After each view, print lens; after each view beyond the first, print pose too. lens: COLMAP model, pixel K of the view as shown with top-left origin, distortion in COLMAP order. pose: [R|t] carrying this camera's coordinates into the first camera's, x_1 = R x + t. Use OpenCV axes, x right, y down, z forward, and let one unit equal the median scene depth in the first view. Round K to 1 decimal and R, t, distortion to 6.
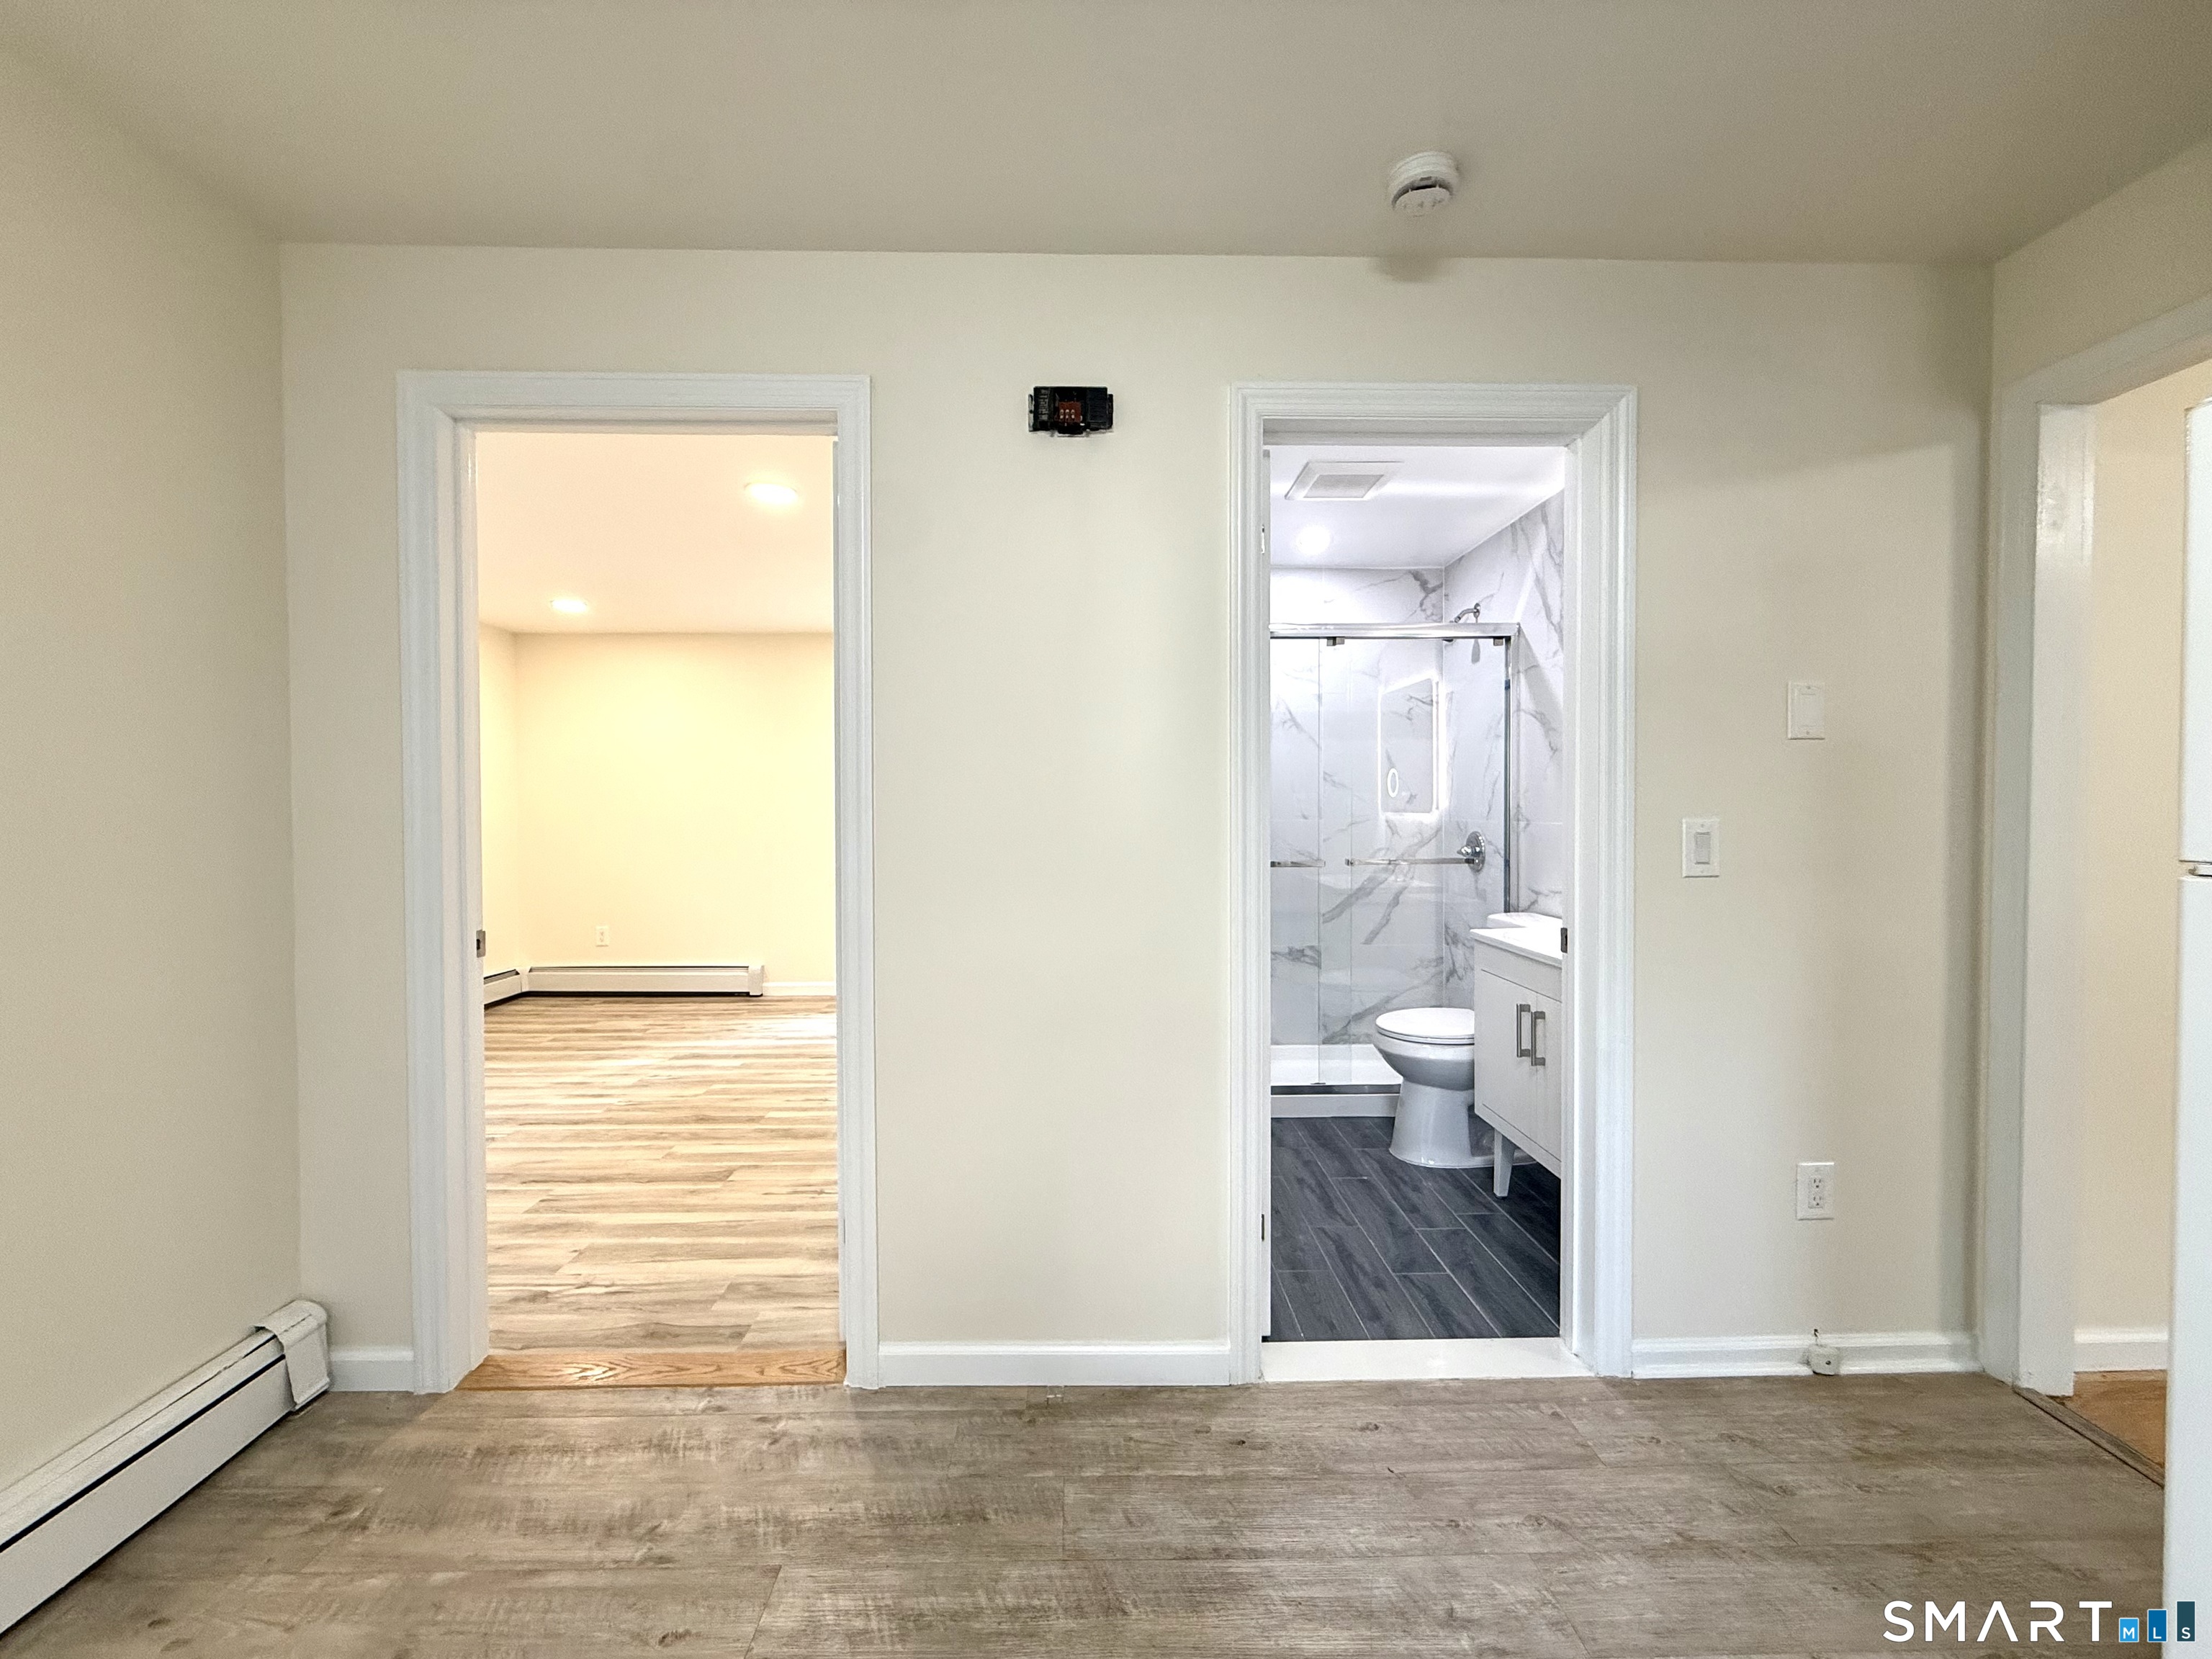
lens RADIAL K [[883.2, 0, 1099.5], [0, 883.2, 826.7], [0, 0, 1]] dist [-0.000546, -0.000085]
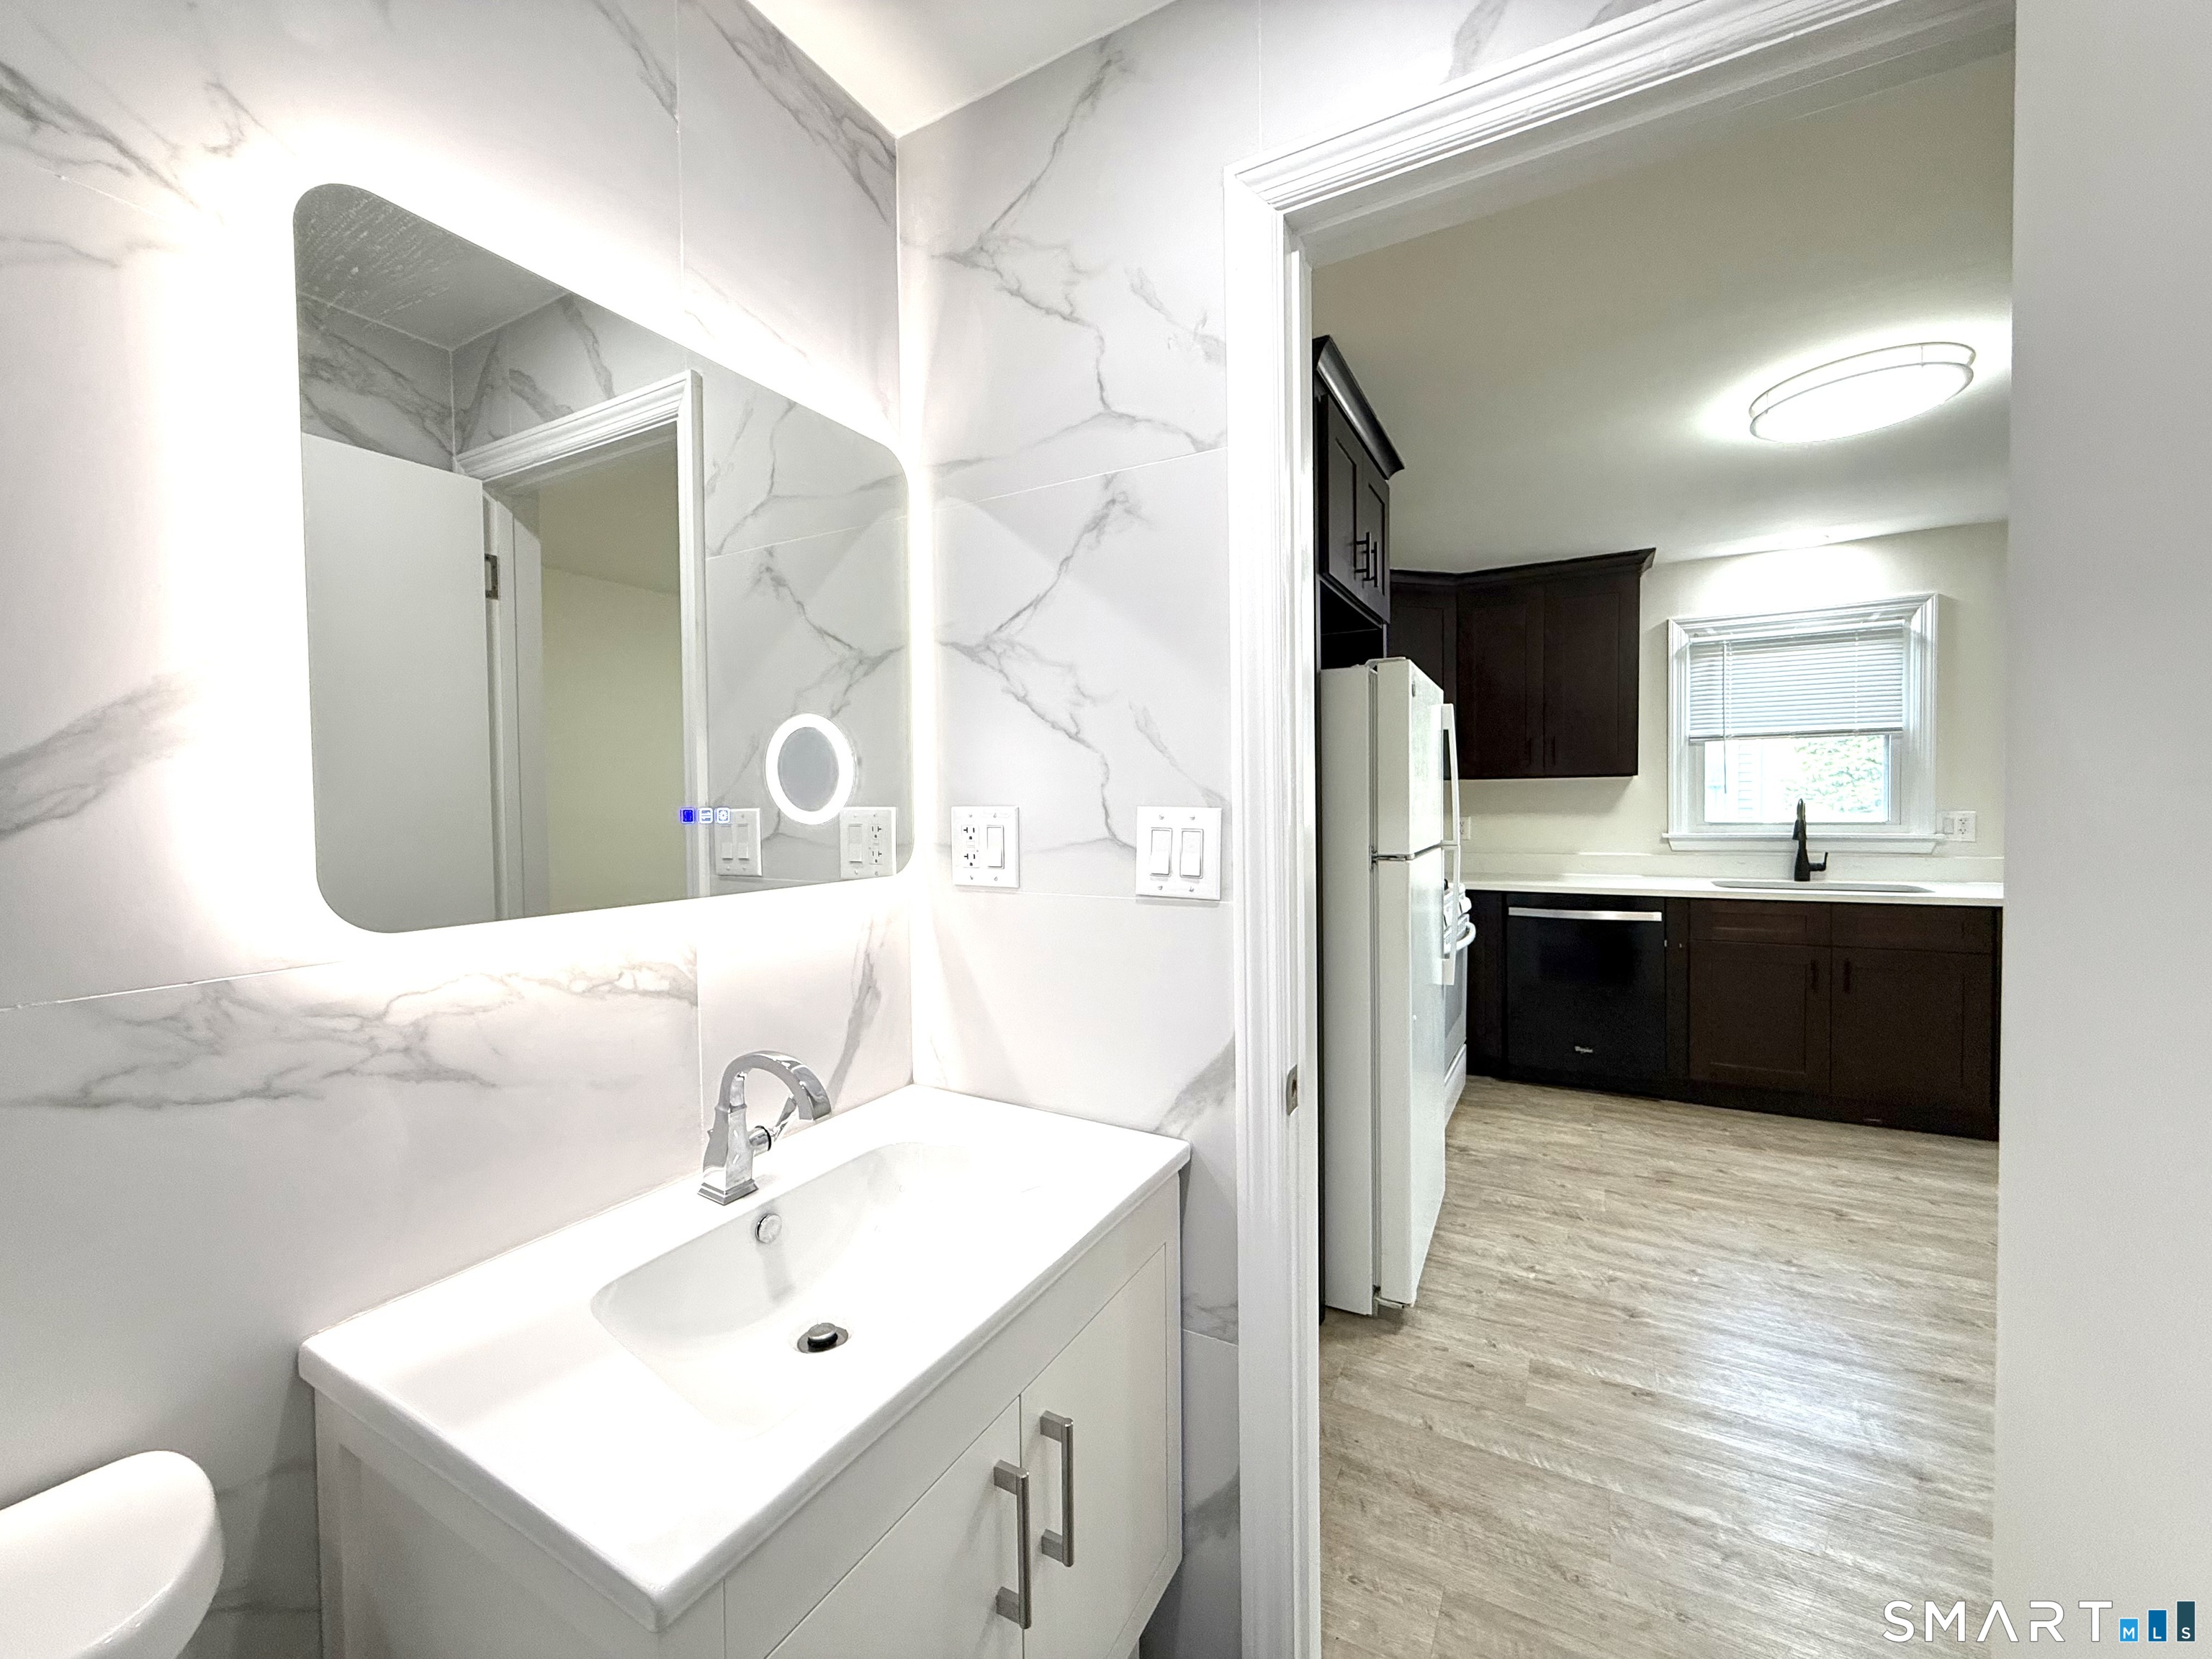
lens RADIAL K [[883.2, 0, 1099.5], [0, 883.2, 826.7], [0, 0, 1]] dist [-0.000546, -0.000085]
pose [[-0.861322, 0.002535, 0.508053, 0.196245], [0.028205, 0.998684, 0.042833, -0.040376], [-0.507276, 0.051223, -0.860260, 0.888896]]
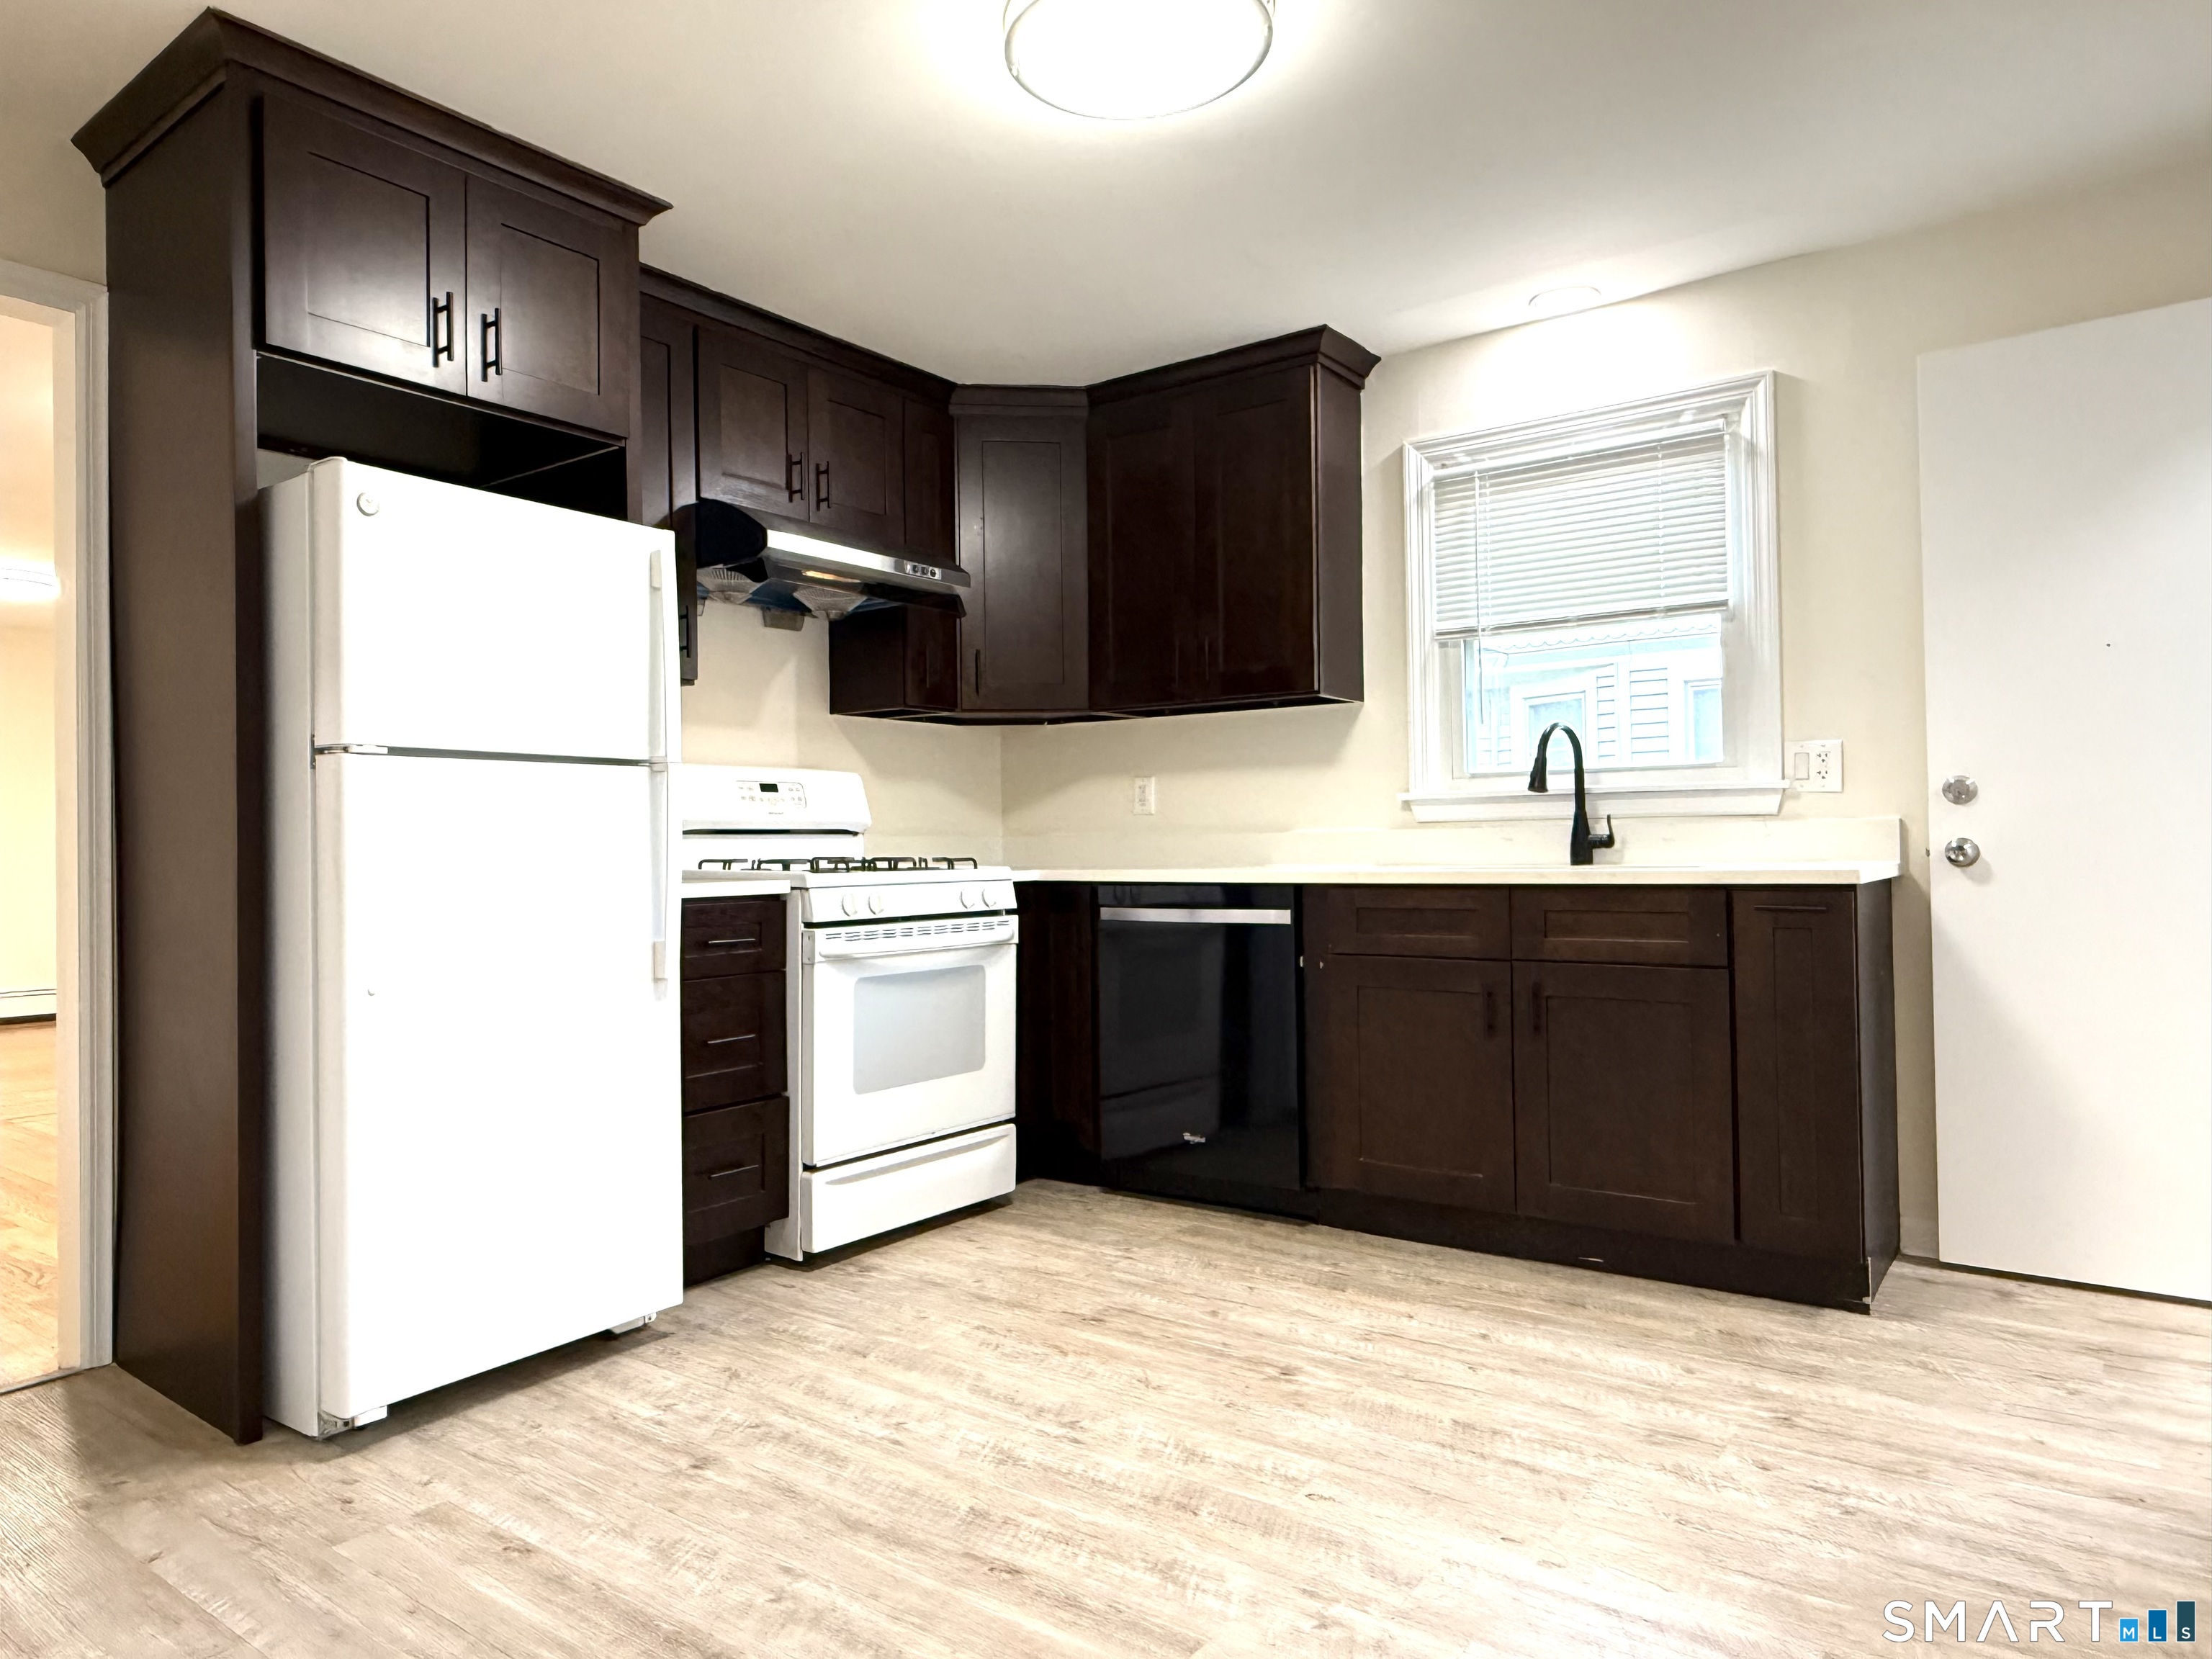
lens RADIAL K [[1420.8, 0, 1016.3], [0, 1420.8, 828.7], [0, 0, 1]] dist [-0.003190, 0.002518]
pose [[-0.774158, 0.021314, 0.632634, -0.338684], [0.029295, 0.999568, 0.002171, 0.057445], [-0.632314, 0.020214, -0.774448, 0.576022]]
